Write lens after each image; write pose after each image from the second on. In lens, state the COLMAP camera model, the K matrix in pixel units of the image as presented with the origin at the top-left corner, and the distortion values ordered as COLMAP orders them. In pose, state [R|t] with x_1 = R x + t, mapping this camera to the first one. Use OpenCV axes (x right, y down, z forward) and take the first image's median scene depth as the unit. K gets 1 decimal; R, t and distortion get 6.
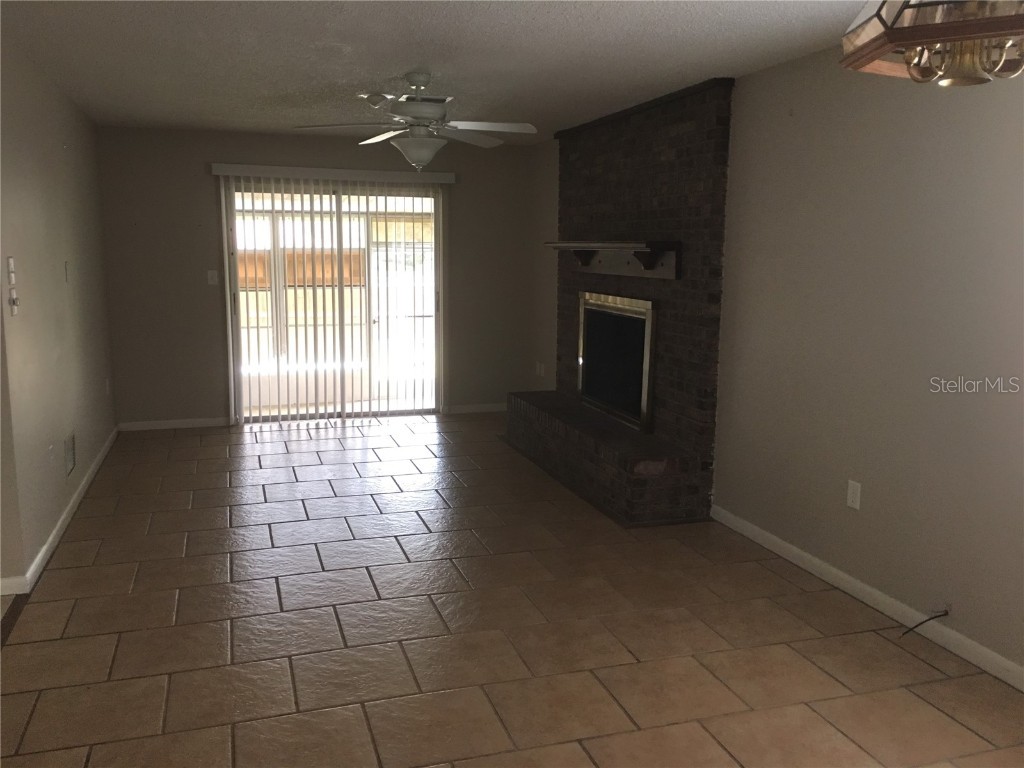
lens RADIAL K [[875.2, 0, 512.5], [0, 875.2, 386.0], [0, 0, 1]] dist [0.089563, -0.116407]
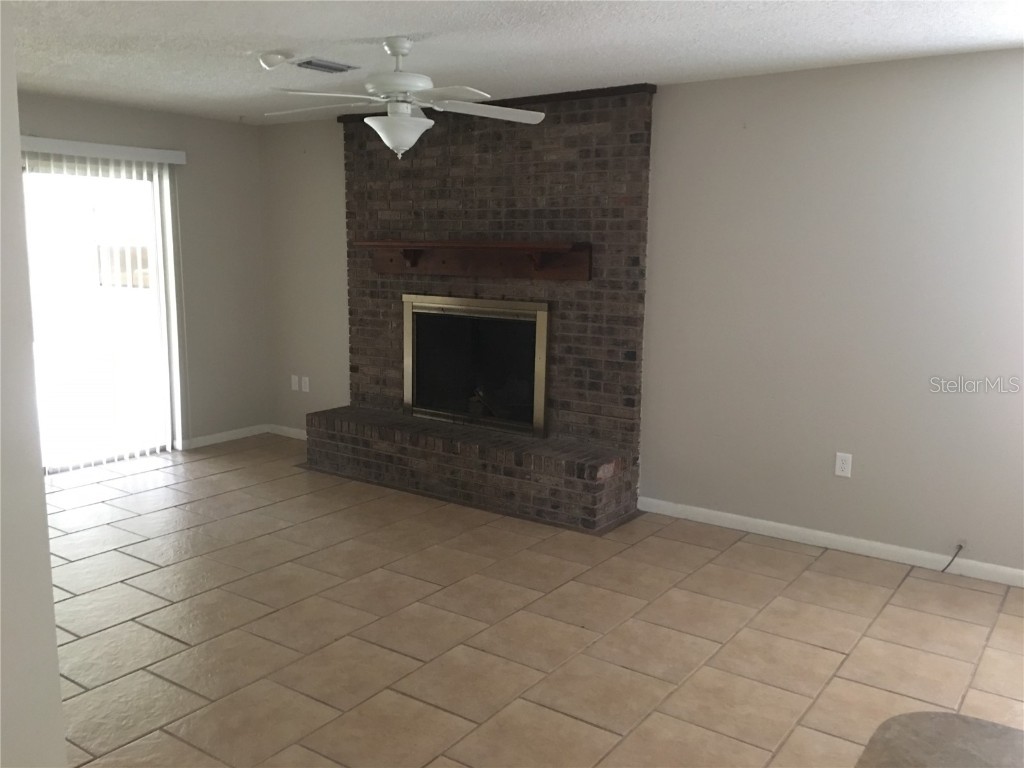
lens RADIAL K [[875.2, 0, 511.7], [0, 875.2, 383.0], [0, 0, 1]] dist [0.089563, -0.116407]
pose [[0.796016, -0.095301, 0.597725, -0.499650], [0.090762, 0.995155, 0.037796, -0.051594], [-0.598431, 0.024165, 0.800810, 0.261949]]
